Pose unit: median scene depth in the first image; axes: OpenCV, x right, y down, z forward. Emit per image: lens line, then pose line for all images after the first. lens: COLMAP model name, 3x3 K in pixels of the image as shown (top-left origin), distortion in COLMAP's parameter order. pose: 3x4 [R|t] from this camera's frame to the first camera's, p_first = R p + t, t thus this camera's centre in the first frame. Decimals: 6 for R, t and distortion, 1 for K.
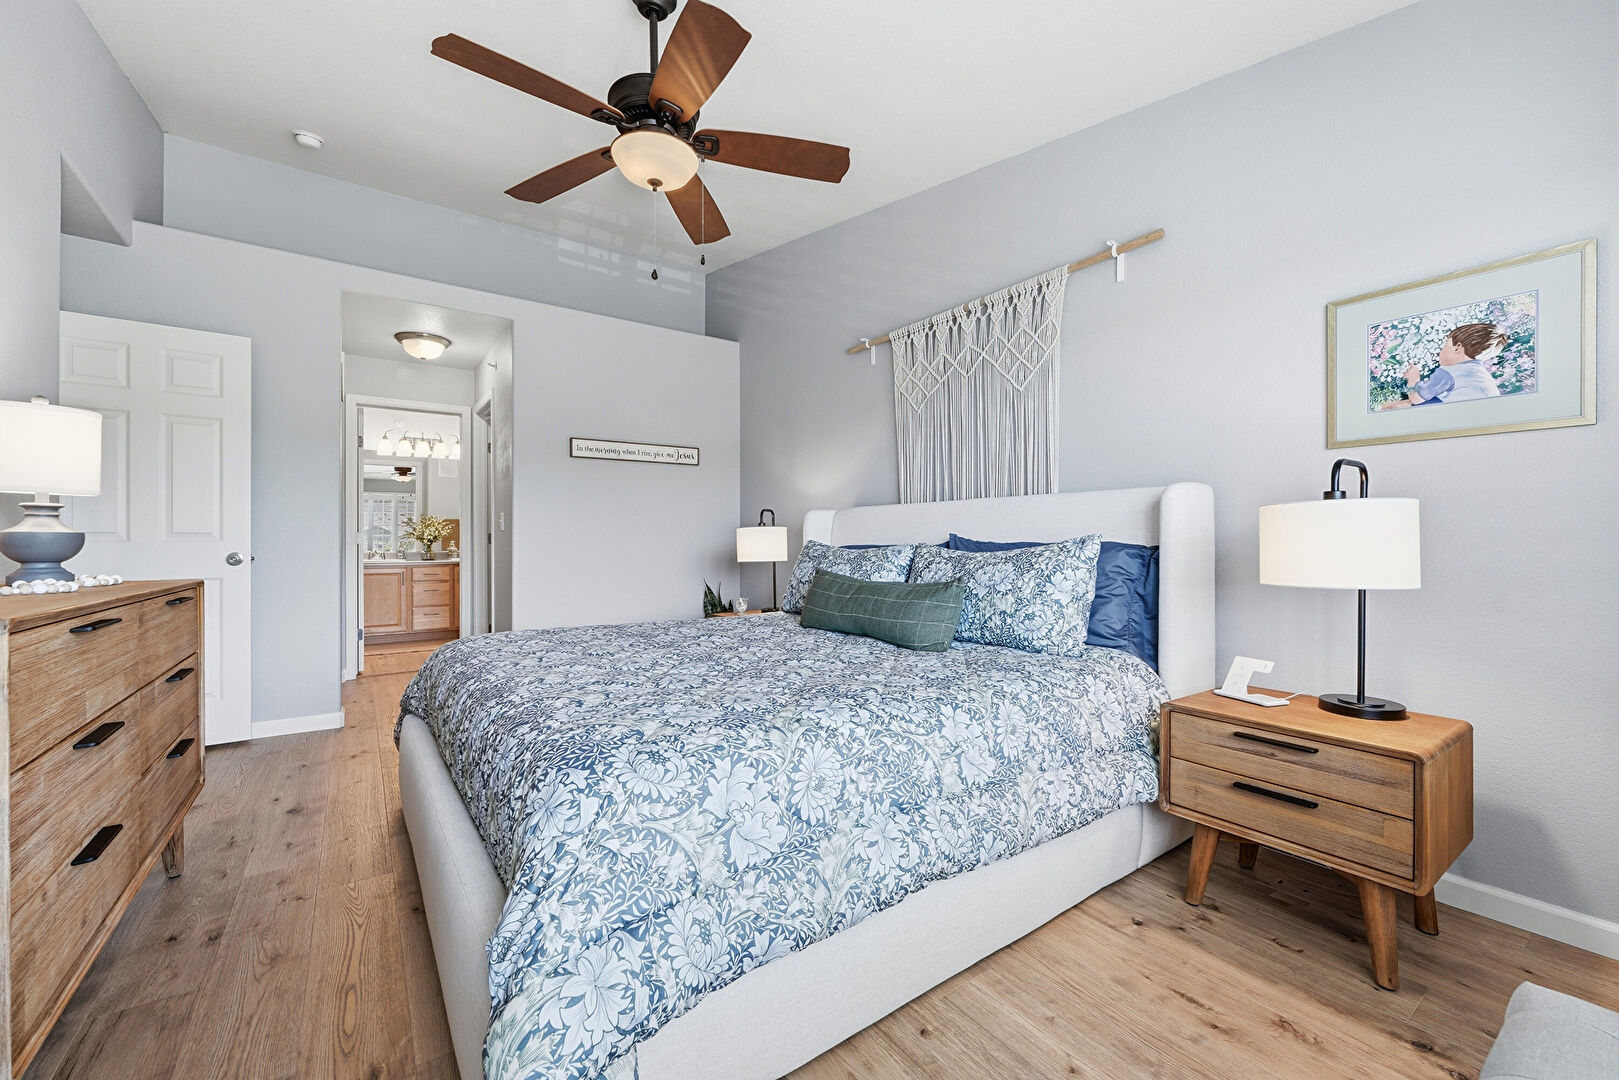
lens RADIAL K [[648.4, 0, 811.0], [0, 648.4, 547.5], [0, 0, 1]] dist [-0.001622, -0.000013]
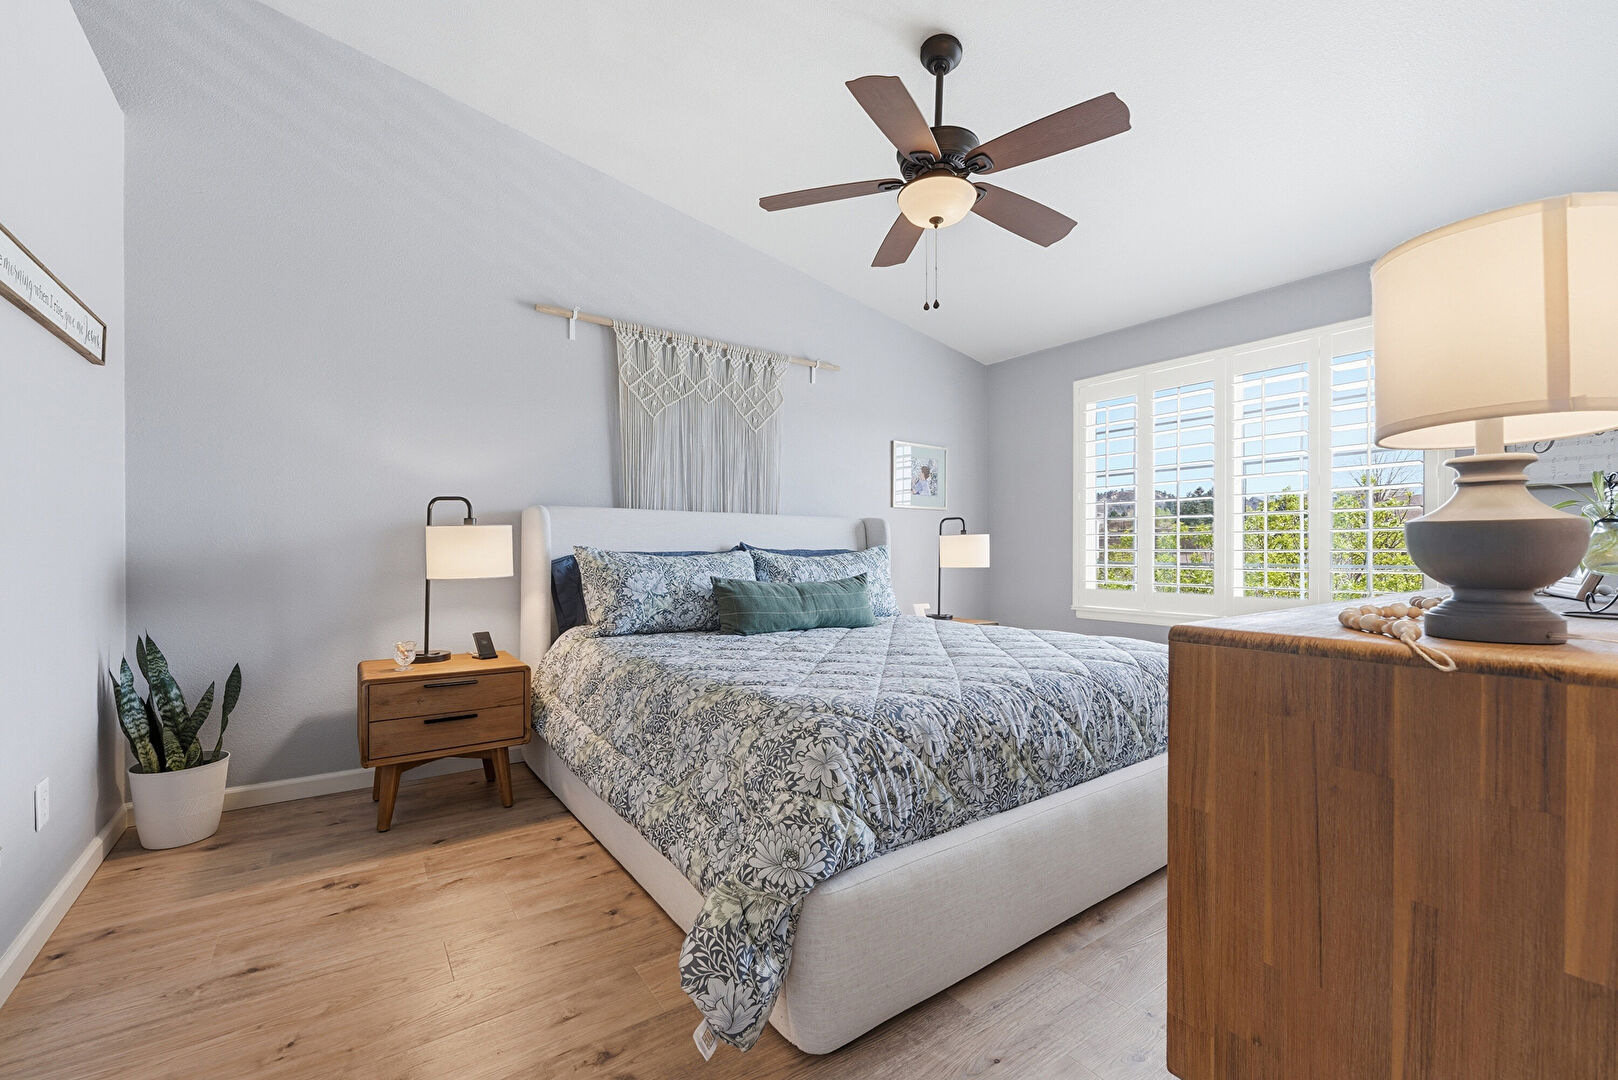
lens RADIAL K [[670.6, 0, 805.7], [0, 670.6, 551.1], [0, 0, 1]] dist [-0.002282, -0.000001]
pose [[-0.001182, -0.002946, 0.999995, -1.006519], [0.001390, 0.999995, 0.002947, -0.006540], [-0.999998, 0.001393, -0.001178, 0.886673]]
